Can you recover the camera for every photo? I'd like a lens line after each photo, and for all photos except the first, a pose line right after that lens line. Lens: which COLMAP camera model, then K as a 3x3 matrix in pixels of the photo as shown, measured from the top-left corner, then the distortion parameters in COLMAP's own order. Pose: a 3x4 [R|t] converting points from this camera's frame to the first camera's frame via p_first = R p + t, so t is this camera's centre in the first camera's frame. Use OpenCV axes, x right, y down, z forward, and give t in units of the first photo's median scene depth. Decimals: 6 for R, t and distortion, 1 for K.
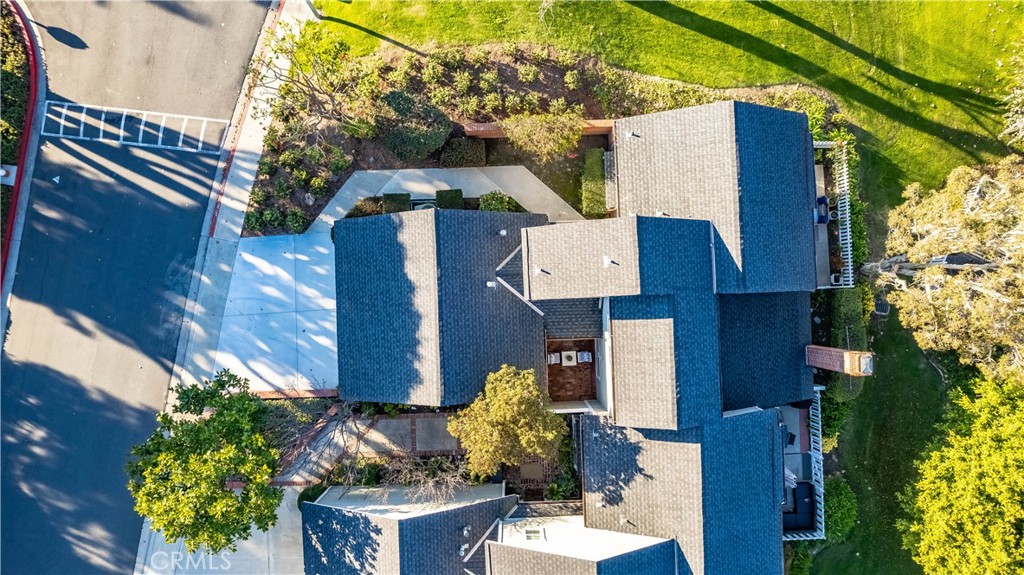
lens RADIAL K [[653.1, 0, 512.0], [0, 653.1, 287.5], [0, 0, 1]] dist [-0.041656, 0.001543]
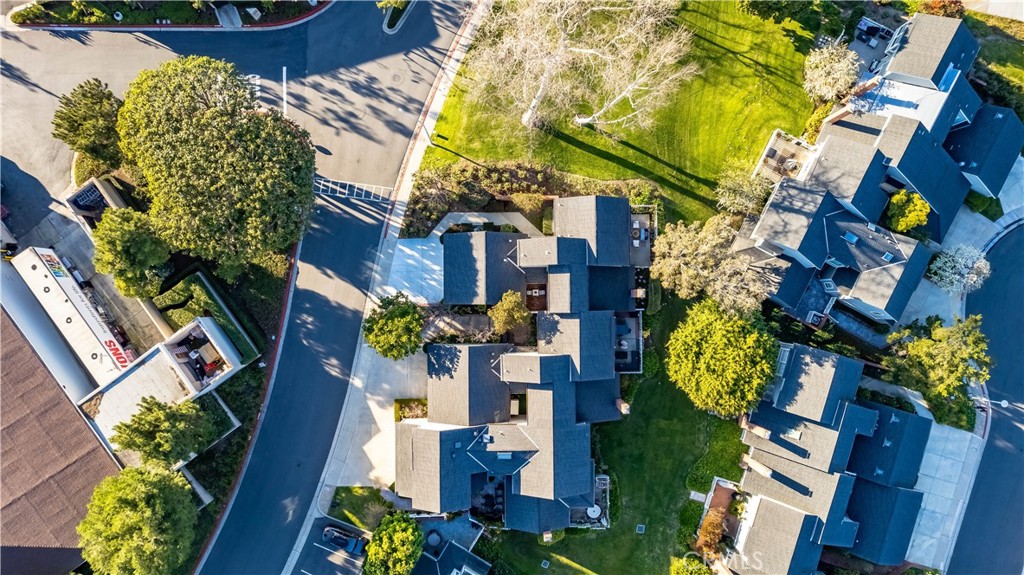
lens RADIAL K [[653.1, 0, 512.0], [0, 653.1, 287.5], [0, 0, 1]] dist [-0.041656, 0.001543]
pose [[0.999589, 0.028639, -0.000952, 0.001134], [-0.028635, 0.999580, 0.004385, 0.080272], [0.001077, -0.004356, 0.999990, -1.412581]]
